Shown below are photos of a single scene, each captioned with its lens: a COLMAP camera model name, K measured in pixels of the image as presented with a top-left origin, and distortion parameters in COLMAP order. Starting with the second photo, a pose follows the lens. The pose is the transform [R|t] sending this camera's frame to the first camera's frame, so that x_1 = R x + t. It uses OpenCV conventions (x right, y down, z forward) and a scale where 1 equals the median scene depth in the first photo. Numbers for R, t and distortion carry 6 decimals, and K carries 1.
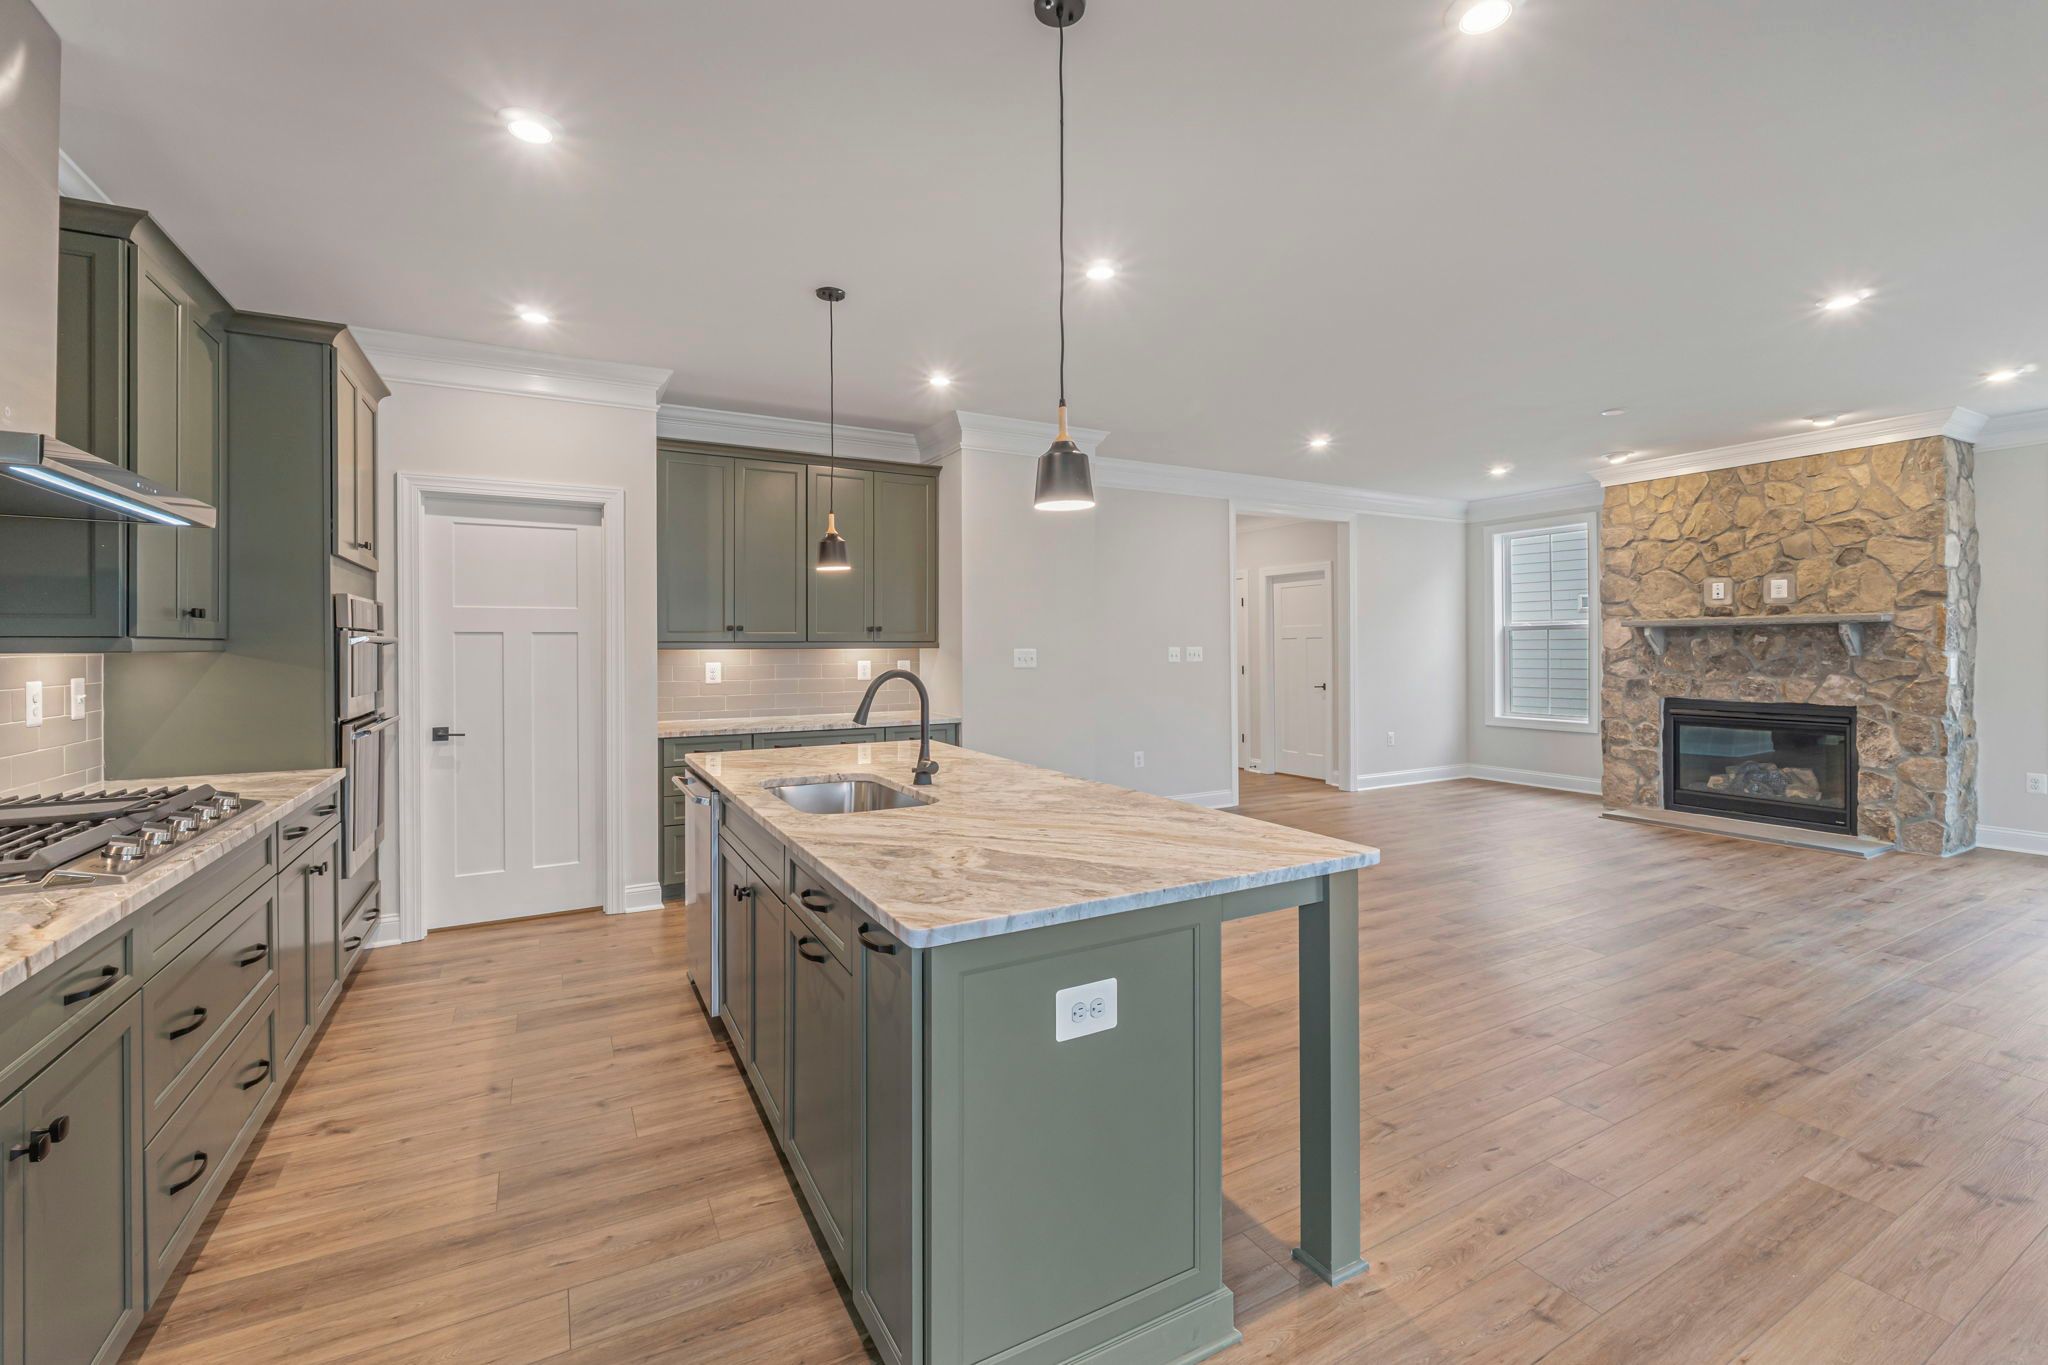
lens RADIAL K [[868.1, 0, 1013.9], [0, 868.1, 653.2], [0, 0, 1]] dist [-0.011856, 0.000419]
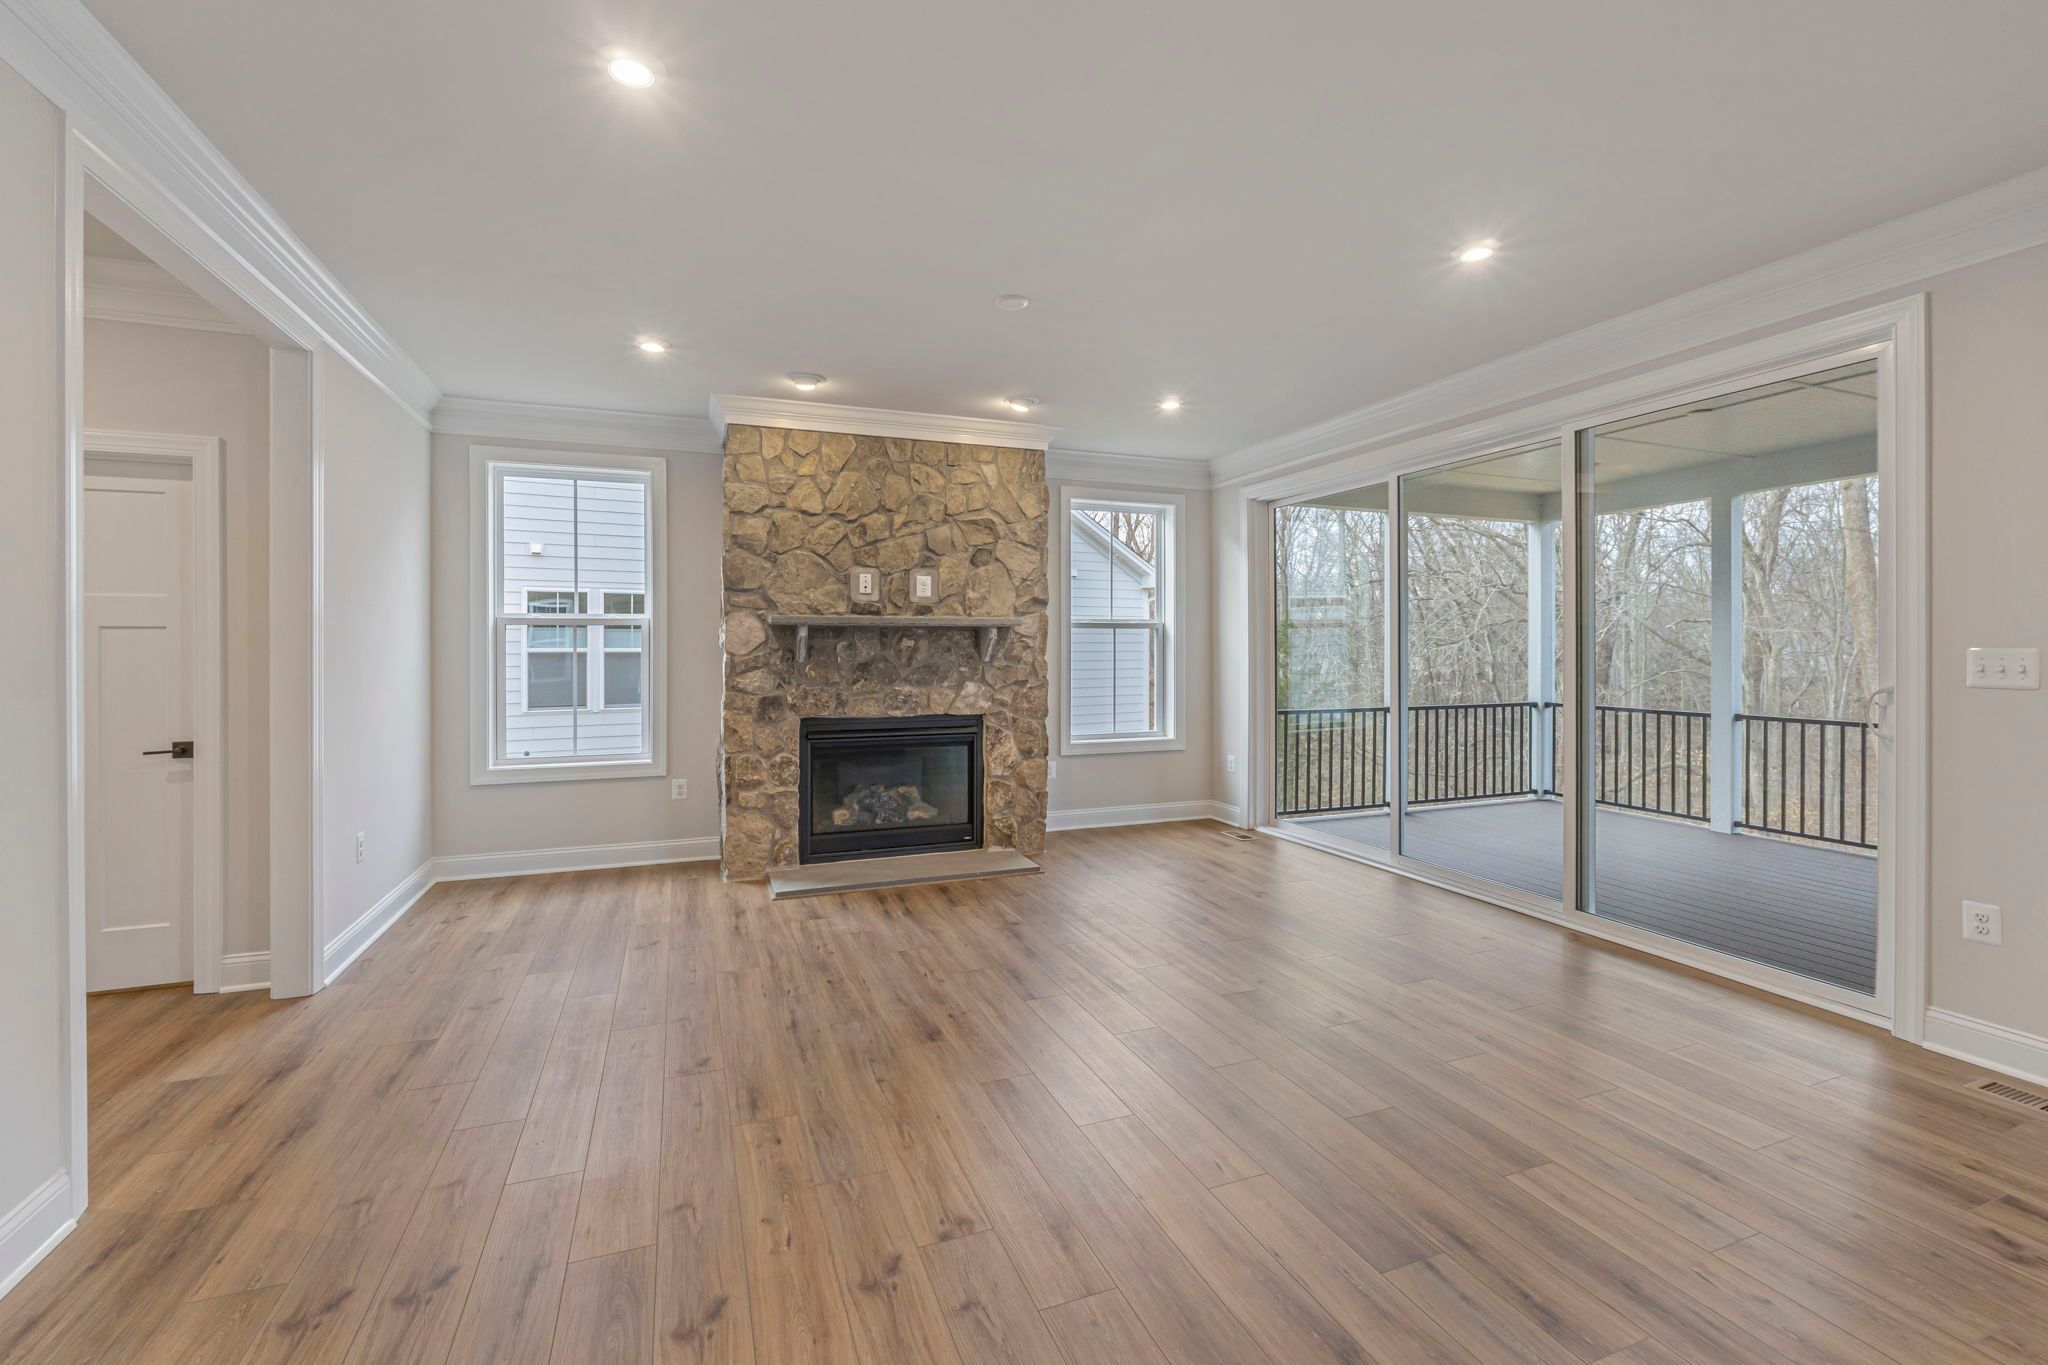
lens RADIAL K [[868.1, 0, 1013.9], [0, 868.1, 653.2], [0, 0, 1]] dist [-0.011856, 0.000419]
pose [[0.125495, -0.000877, 0.992094, 0.019131], [0.005069, 0.999987, 0.000243, -0.005913], [-0.992081, 0.004998, 0.125498, 0.784645]]
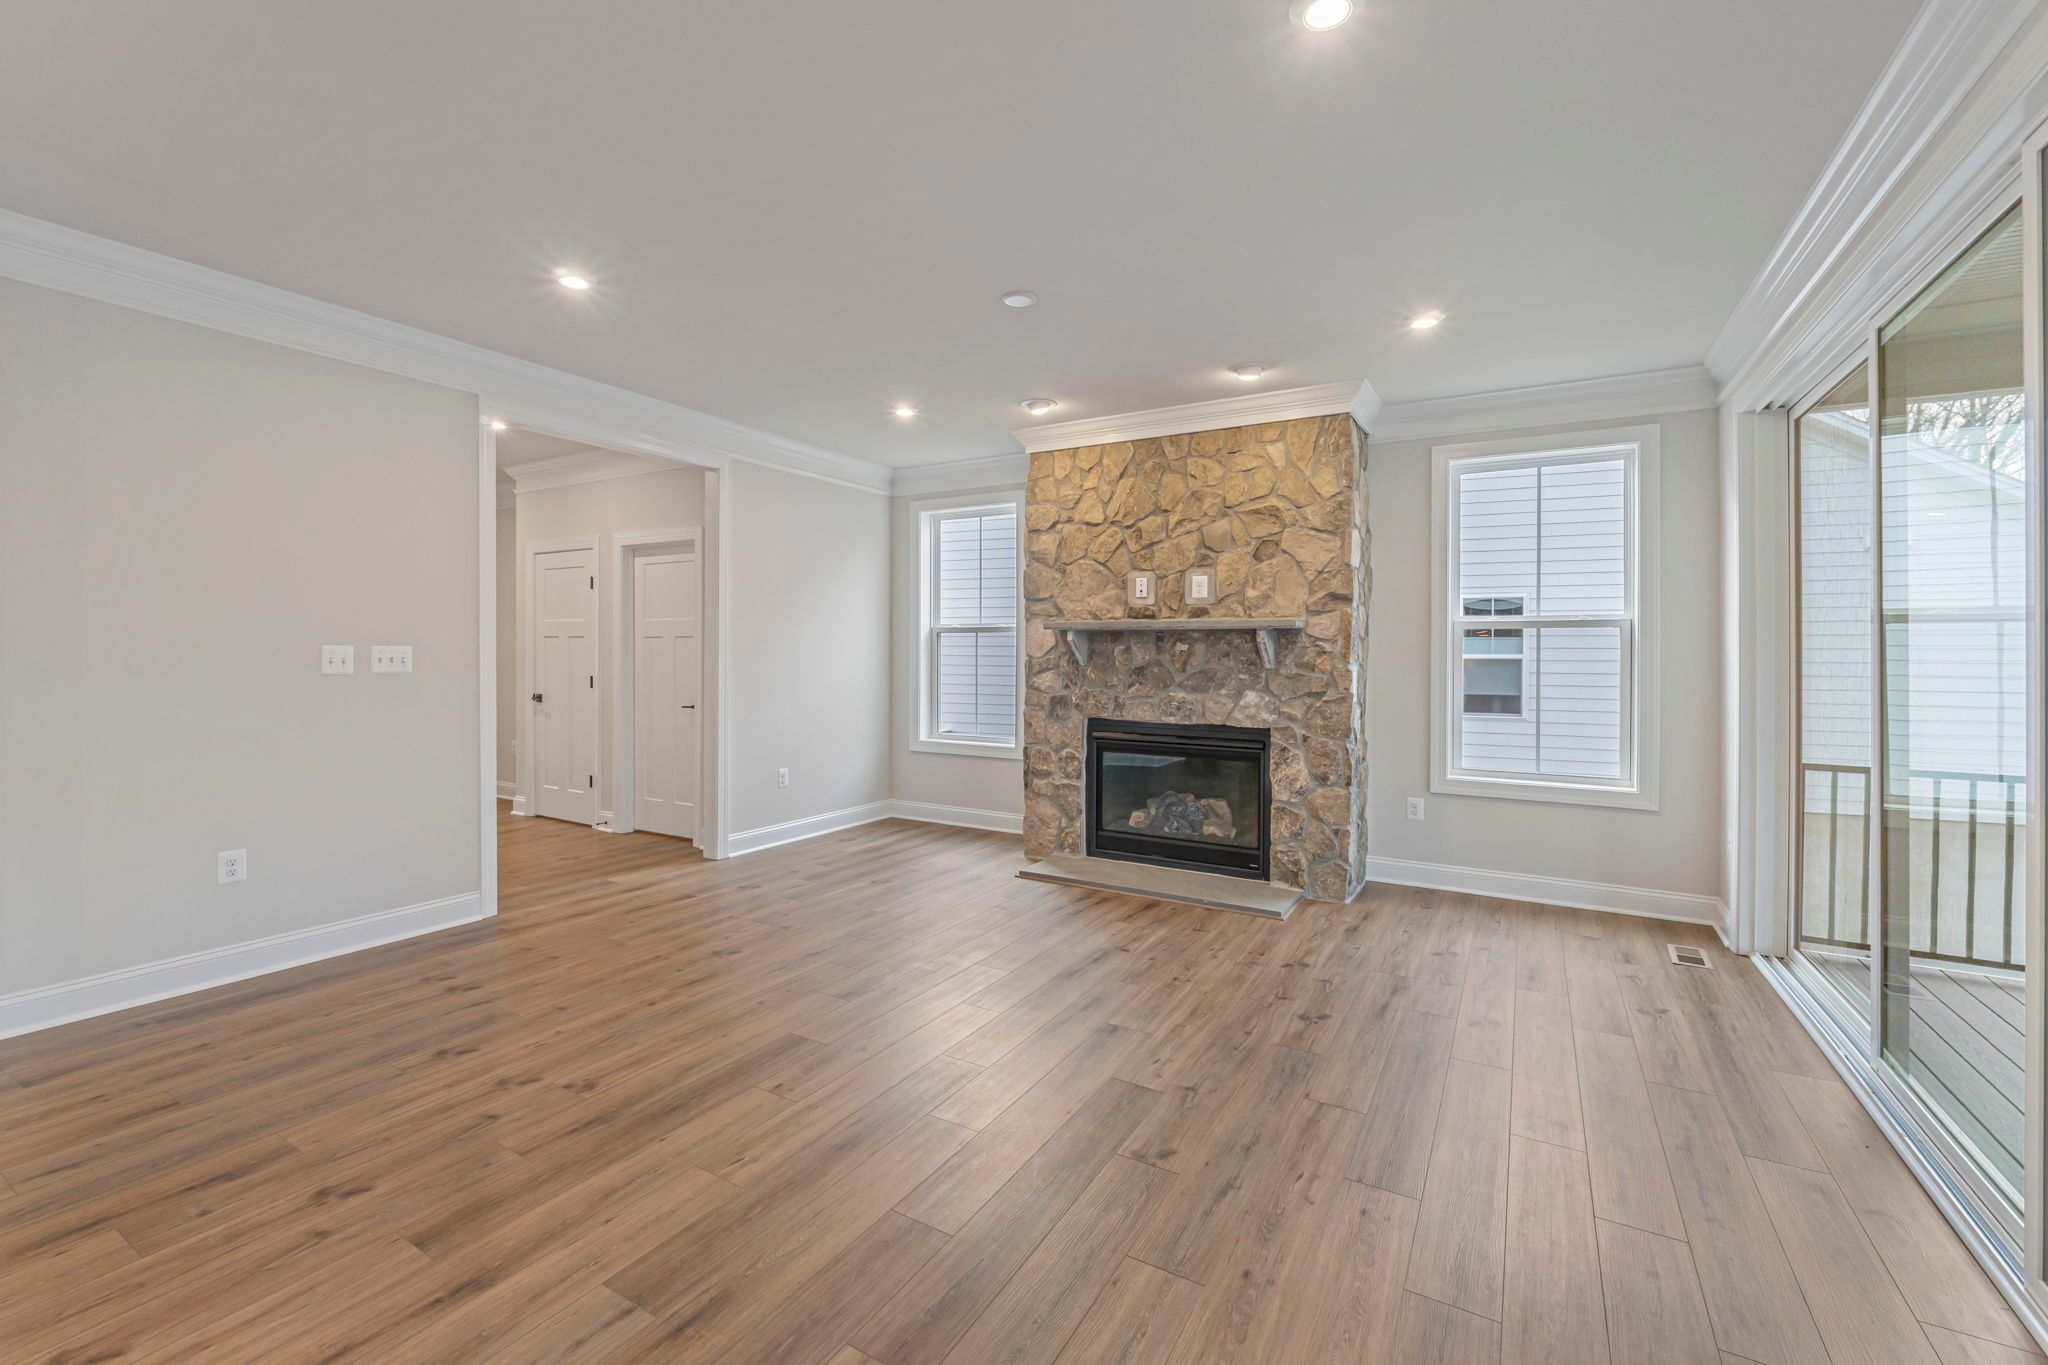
lens RADIAL K [[868.1, 0, 1013.9], [0, 868.1, 653.2], [0, 0, 1]] dist [-0.011856, 0.000419]
pose [[0.859898, 0.011798, 0.510329, 0.305188], [-0.010129, 0.999930, -0.006050, -0.003944], [-0.510365, 0.000033, 0.859958, 0.367143]]
